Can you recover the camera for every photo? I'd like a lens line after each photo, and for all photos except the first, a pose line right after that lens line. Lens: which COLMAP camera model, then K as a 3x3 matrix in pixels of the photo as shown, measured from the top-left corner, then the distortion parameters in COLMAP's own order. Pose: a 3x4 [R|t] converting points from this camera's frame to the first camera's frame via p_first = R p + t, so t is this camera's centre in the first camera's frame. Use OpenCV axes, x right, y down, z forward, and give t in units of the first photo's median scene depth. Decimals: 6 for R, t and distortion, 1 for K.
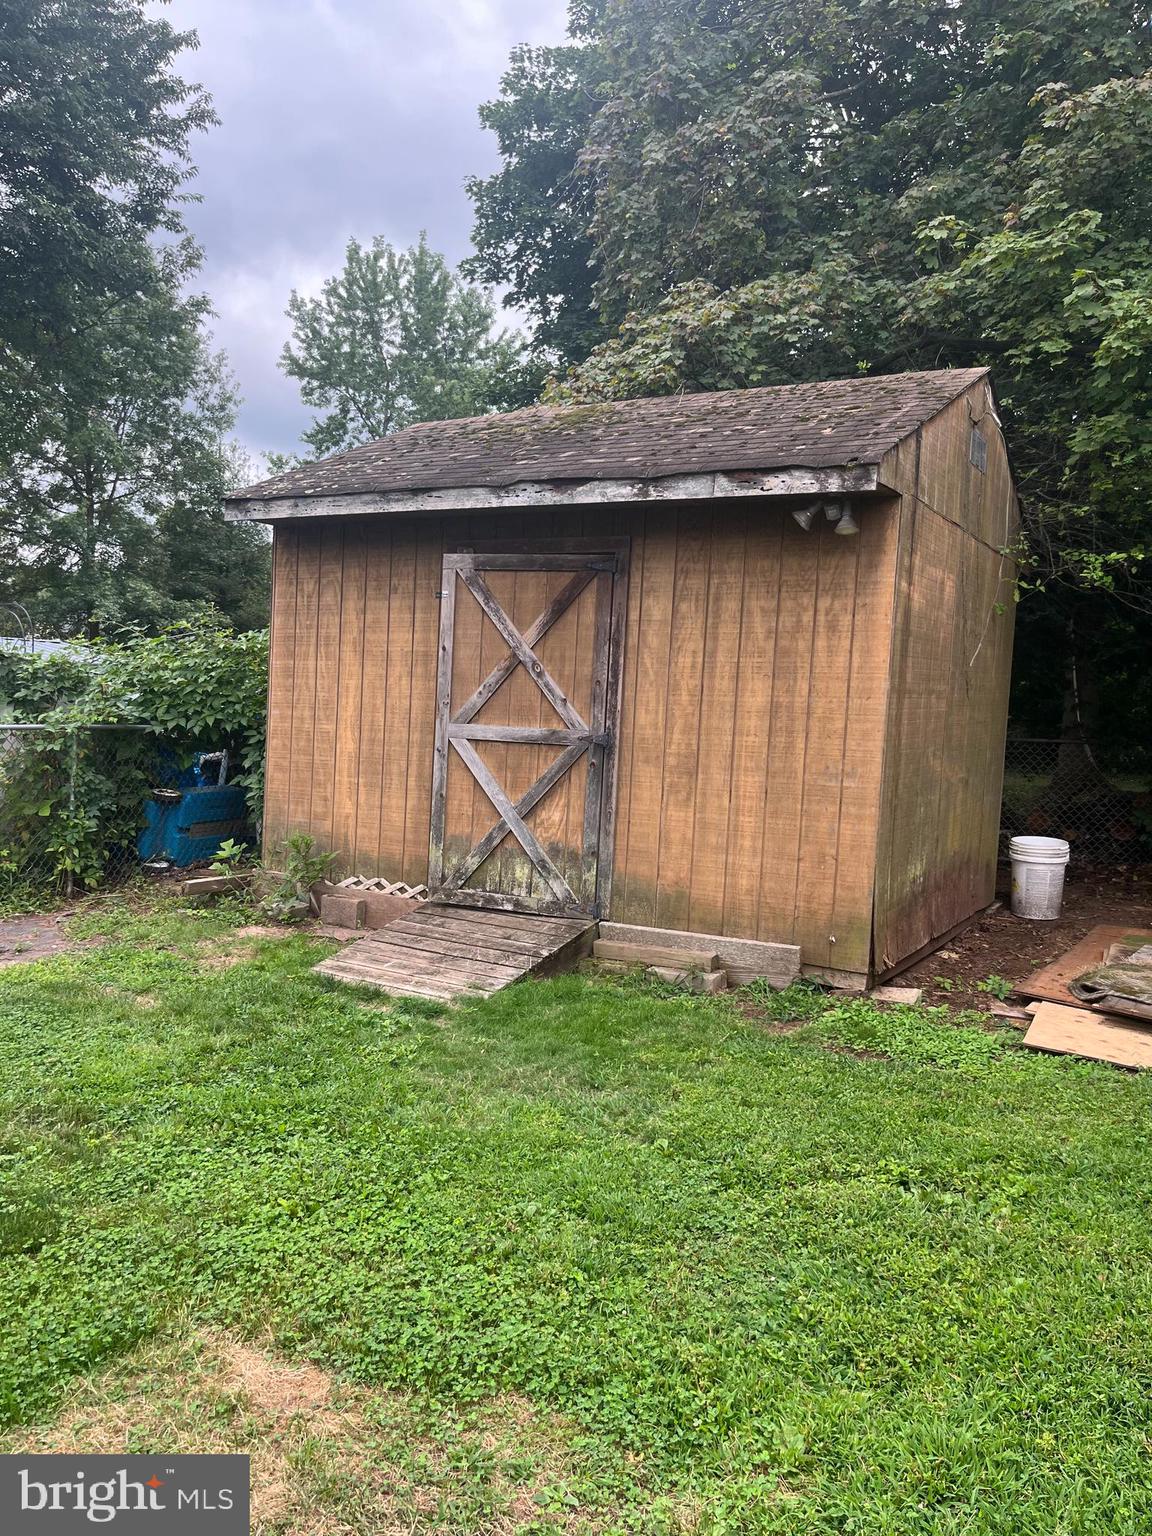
lens RADIAL K [[1180.0, 0, 530.5], [0, 1180.0, 773.8], [0, 0, 1]] dist [0.034325, -0.068975]
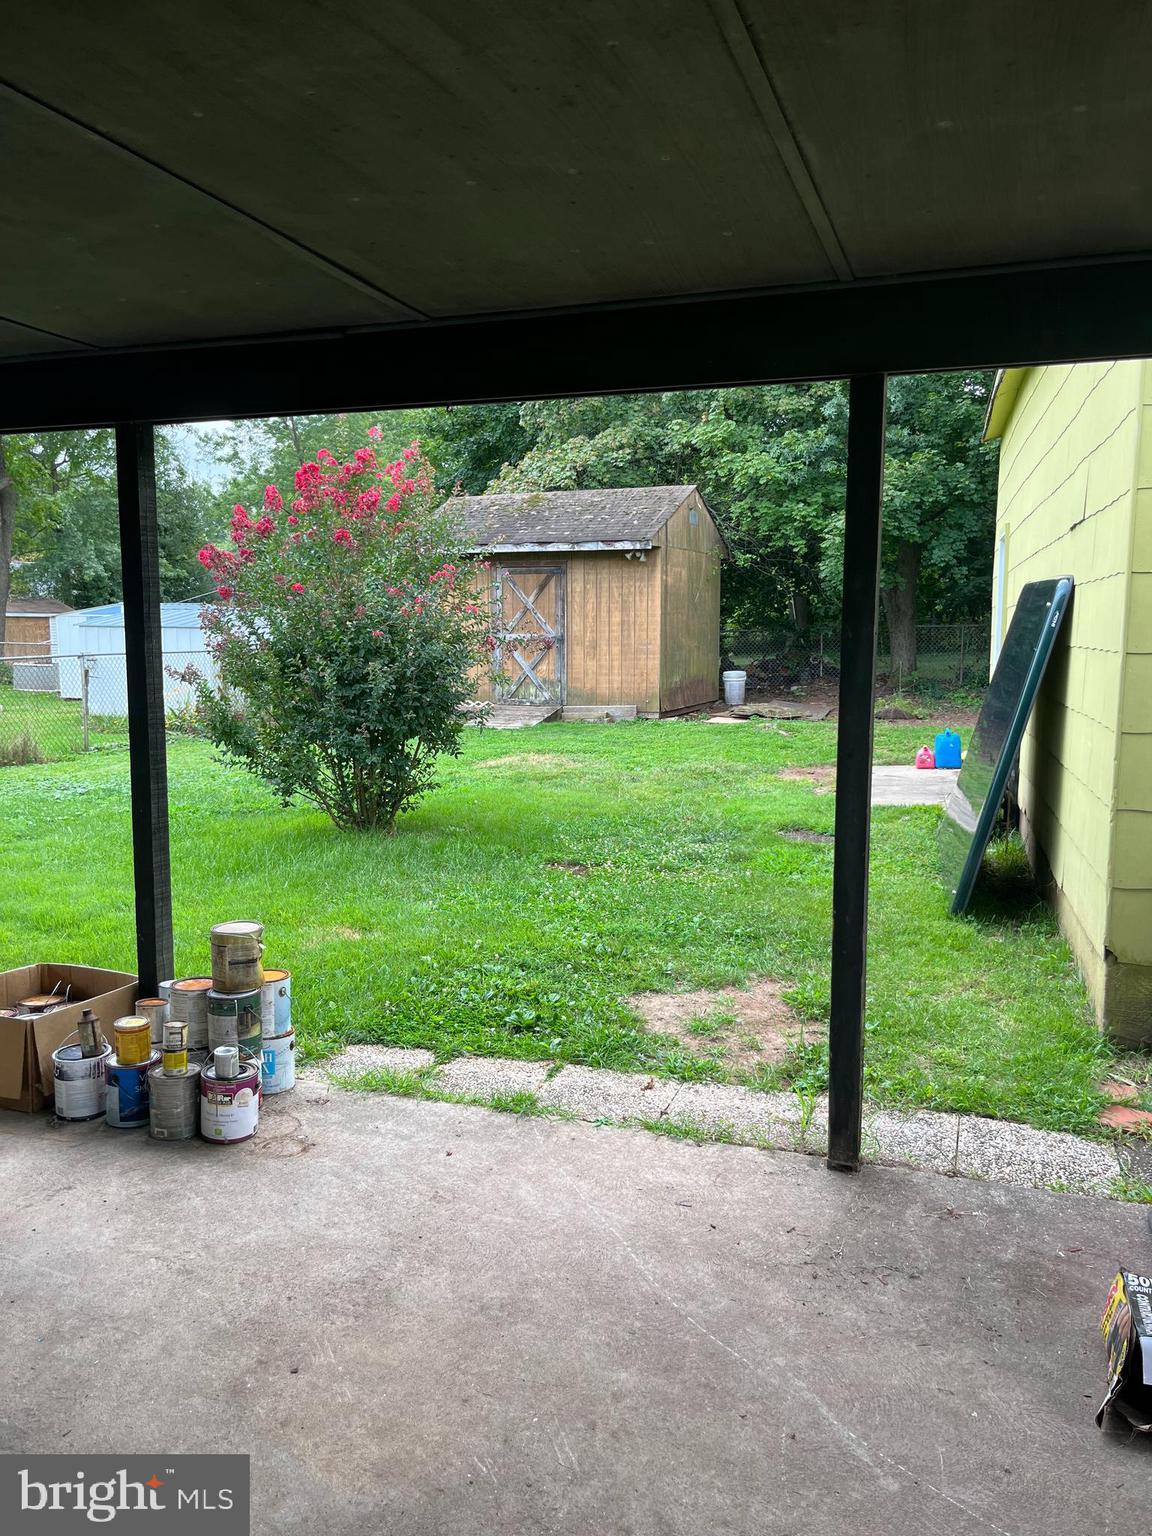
lens RADIAL K [[1199.0, 0, 578.8], [0, 1199.0, 780.6], [0, 0, 1]] dist [-0.000373, -0.039106]
pose [[0.984294, -0.072326, 0.161043, -0.367887], [0.060823, 0.995308, 0.075254, 0.094746], [-0.165730, -0.064276, 0.984074, -1.740185]]
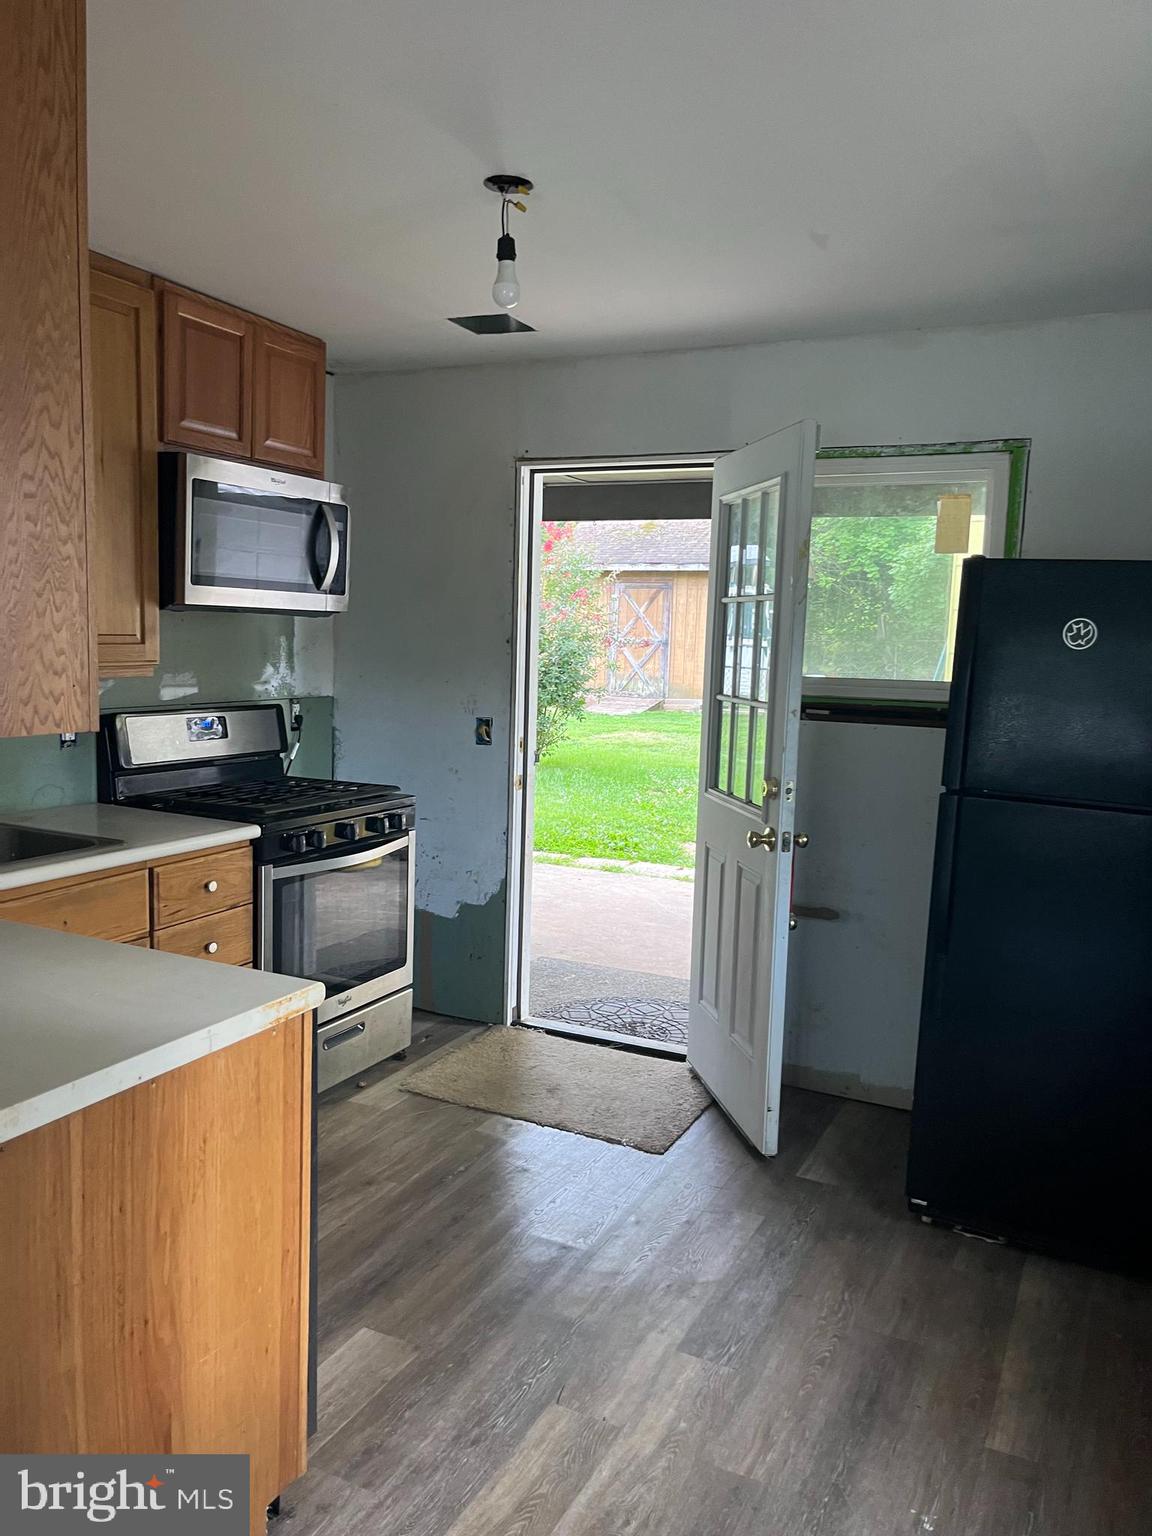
lens RADIAL K [[1199.0, 0, 578.8], [0, 1199.0, 780.6], [0, 0, 1]] dist [-0.000373, -0.039106]
pose [[0.997137, -0.024318, 0.071602, -0.428957], [0.019494, 0.997541, 0.067318, 0.127846], [-0.073063, -0.065729, 0.995159, -2.320385]]
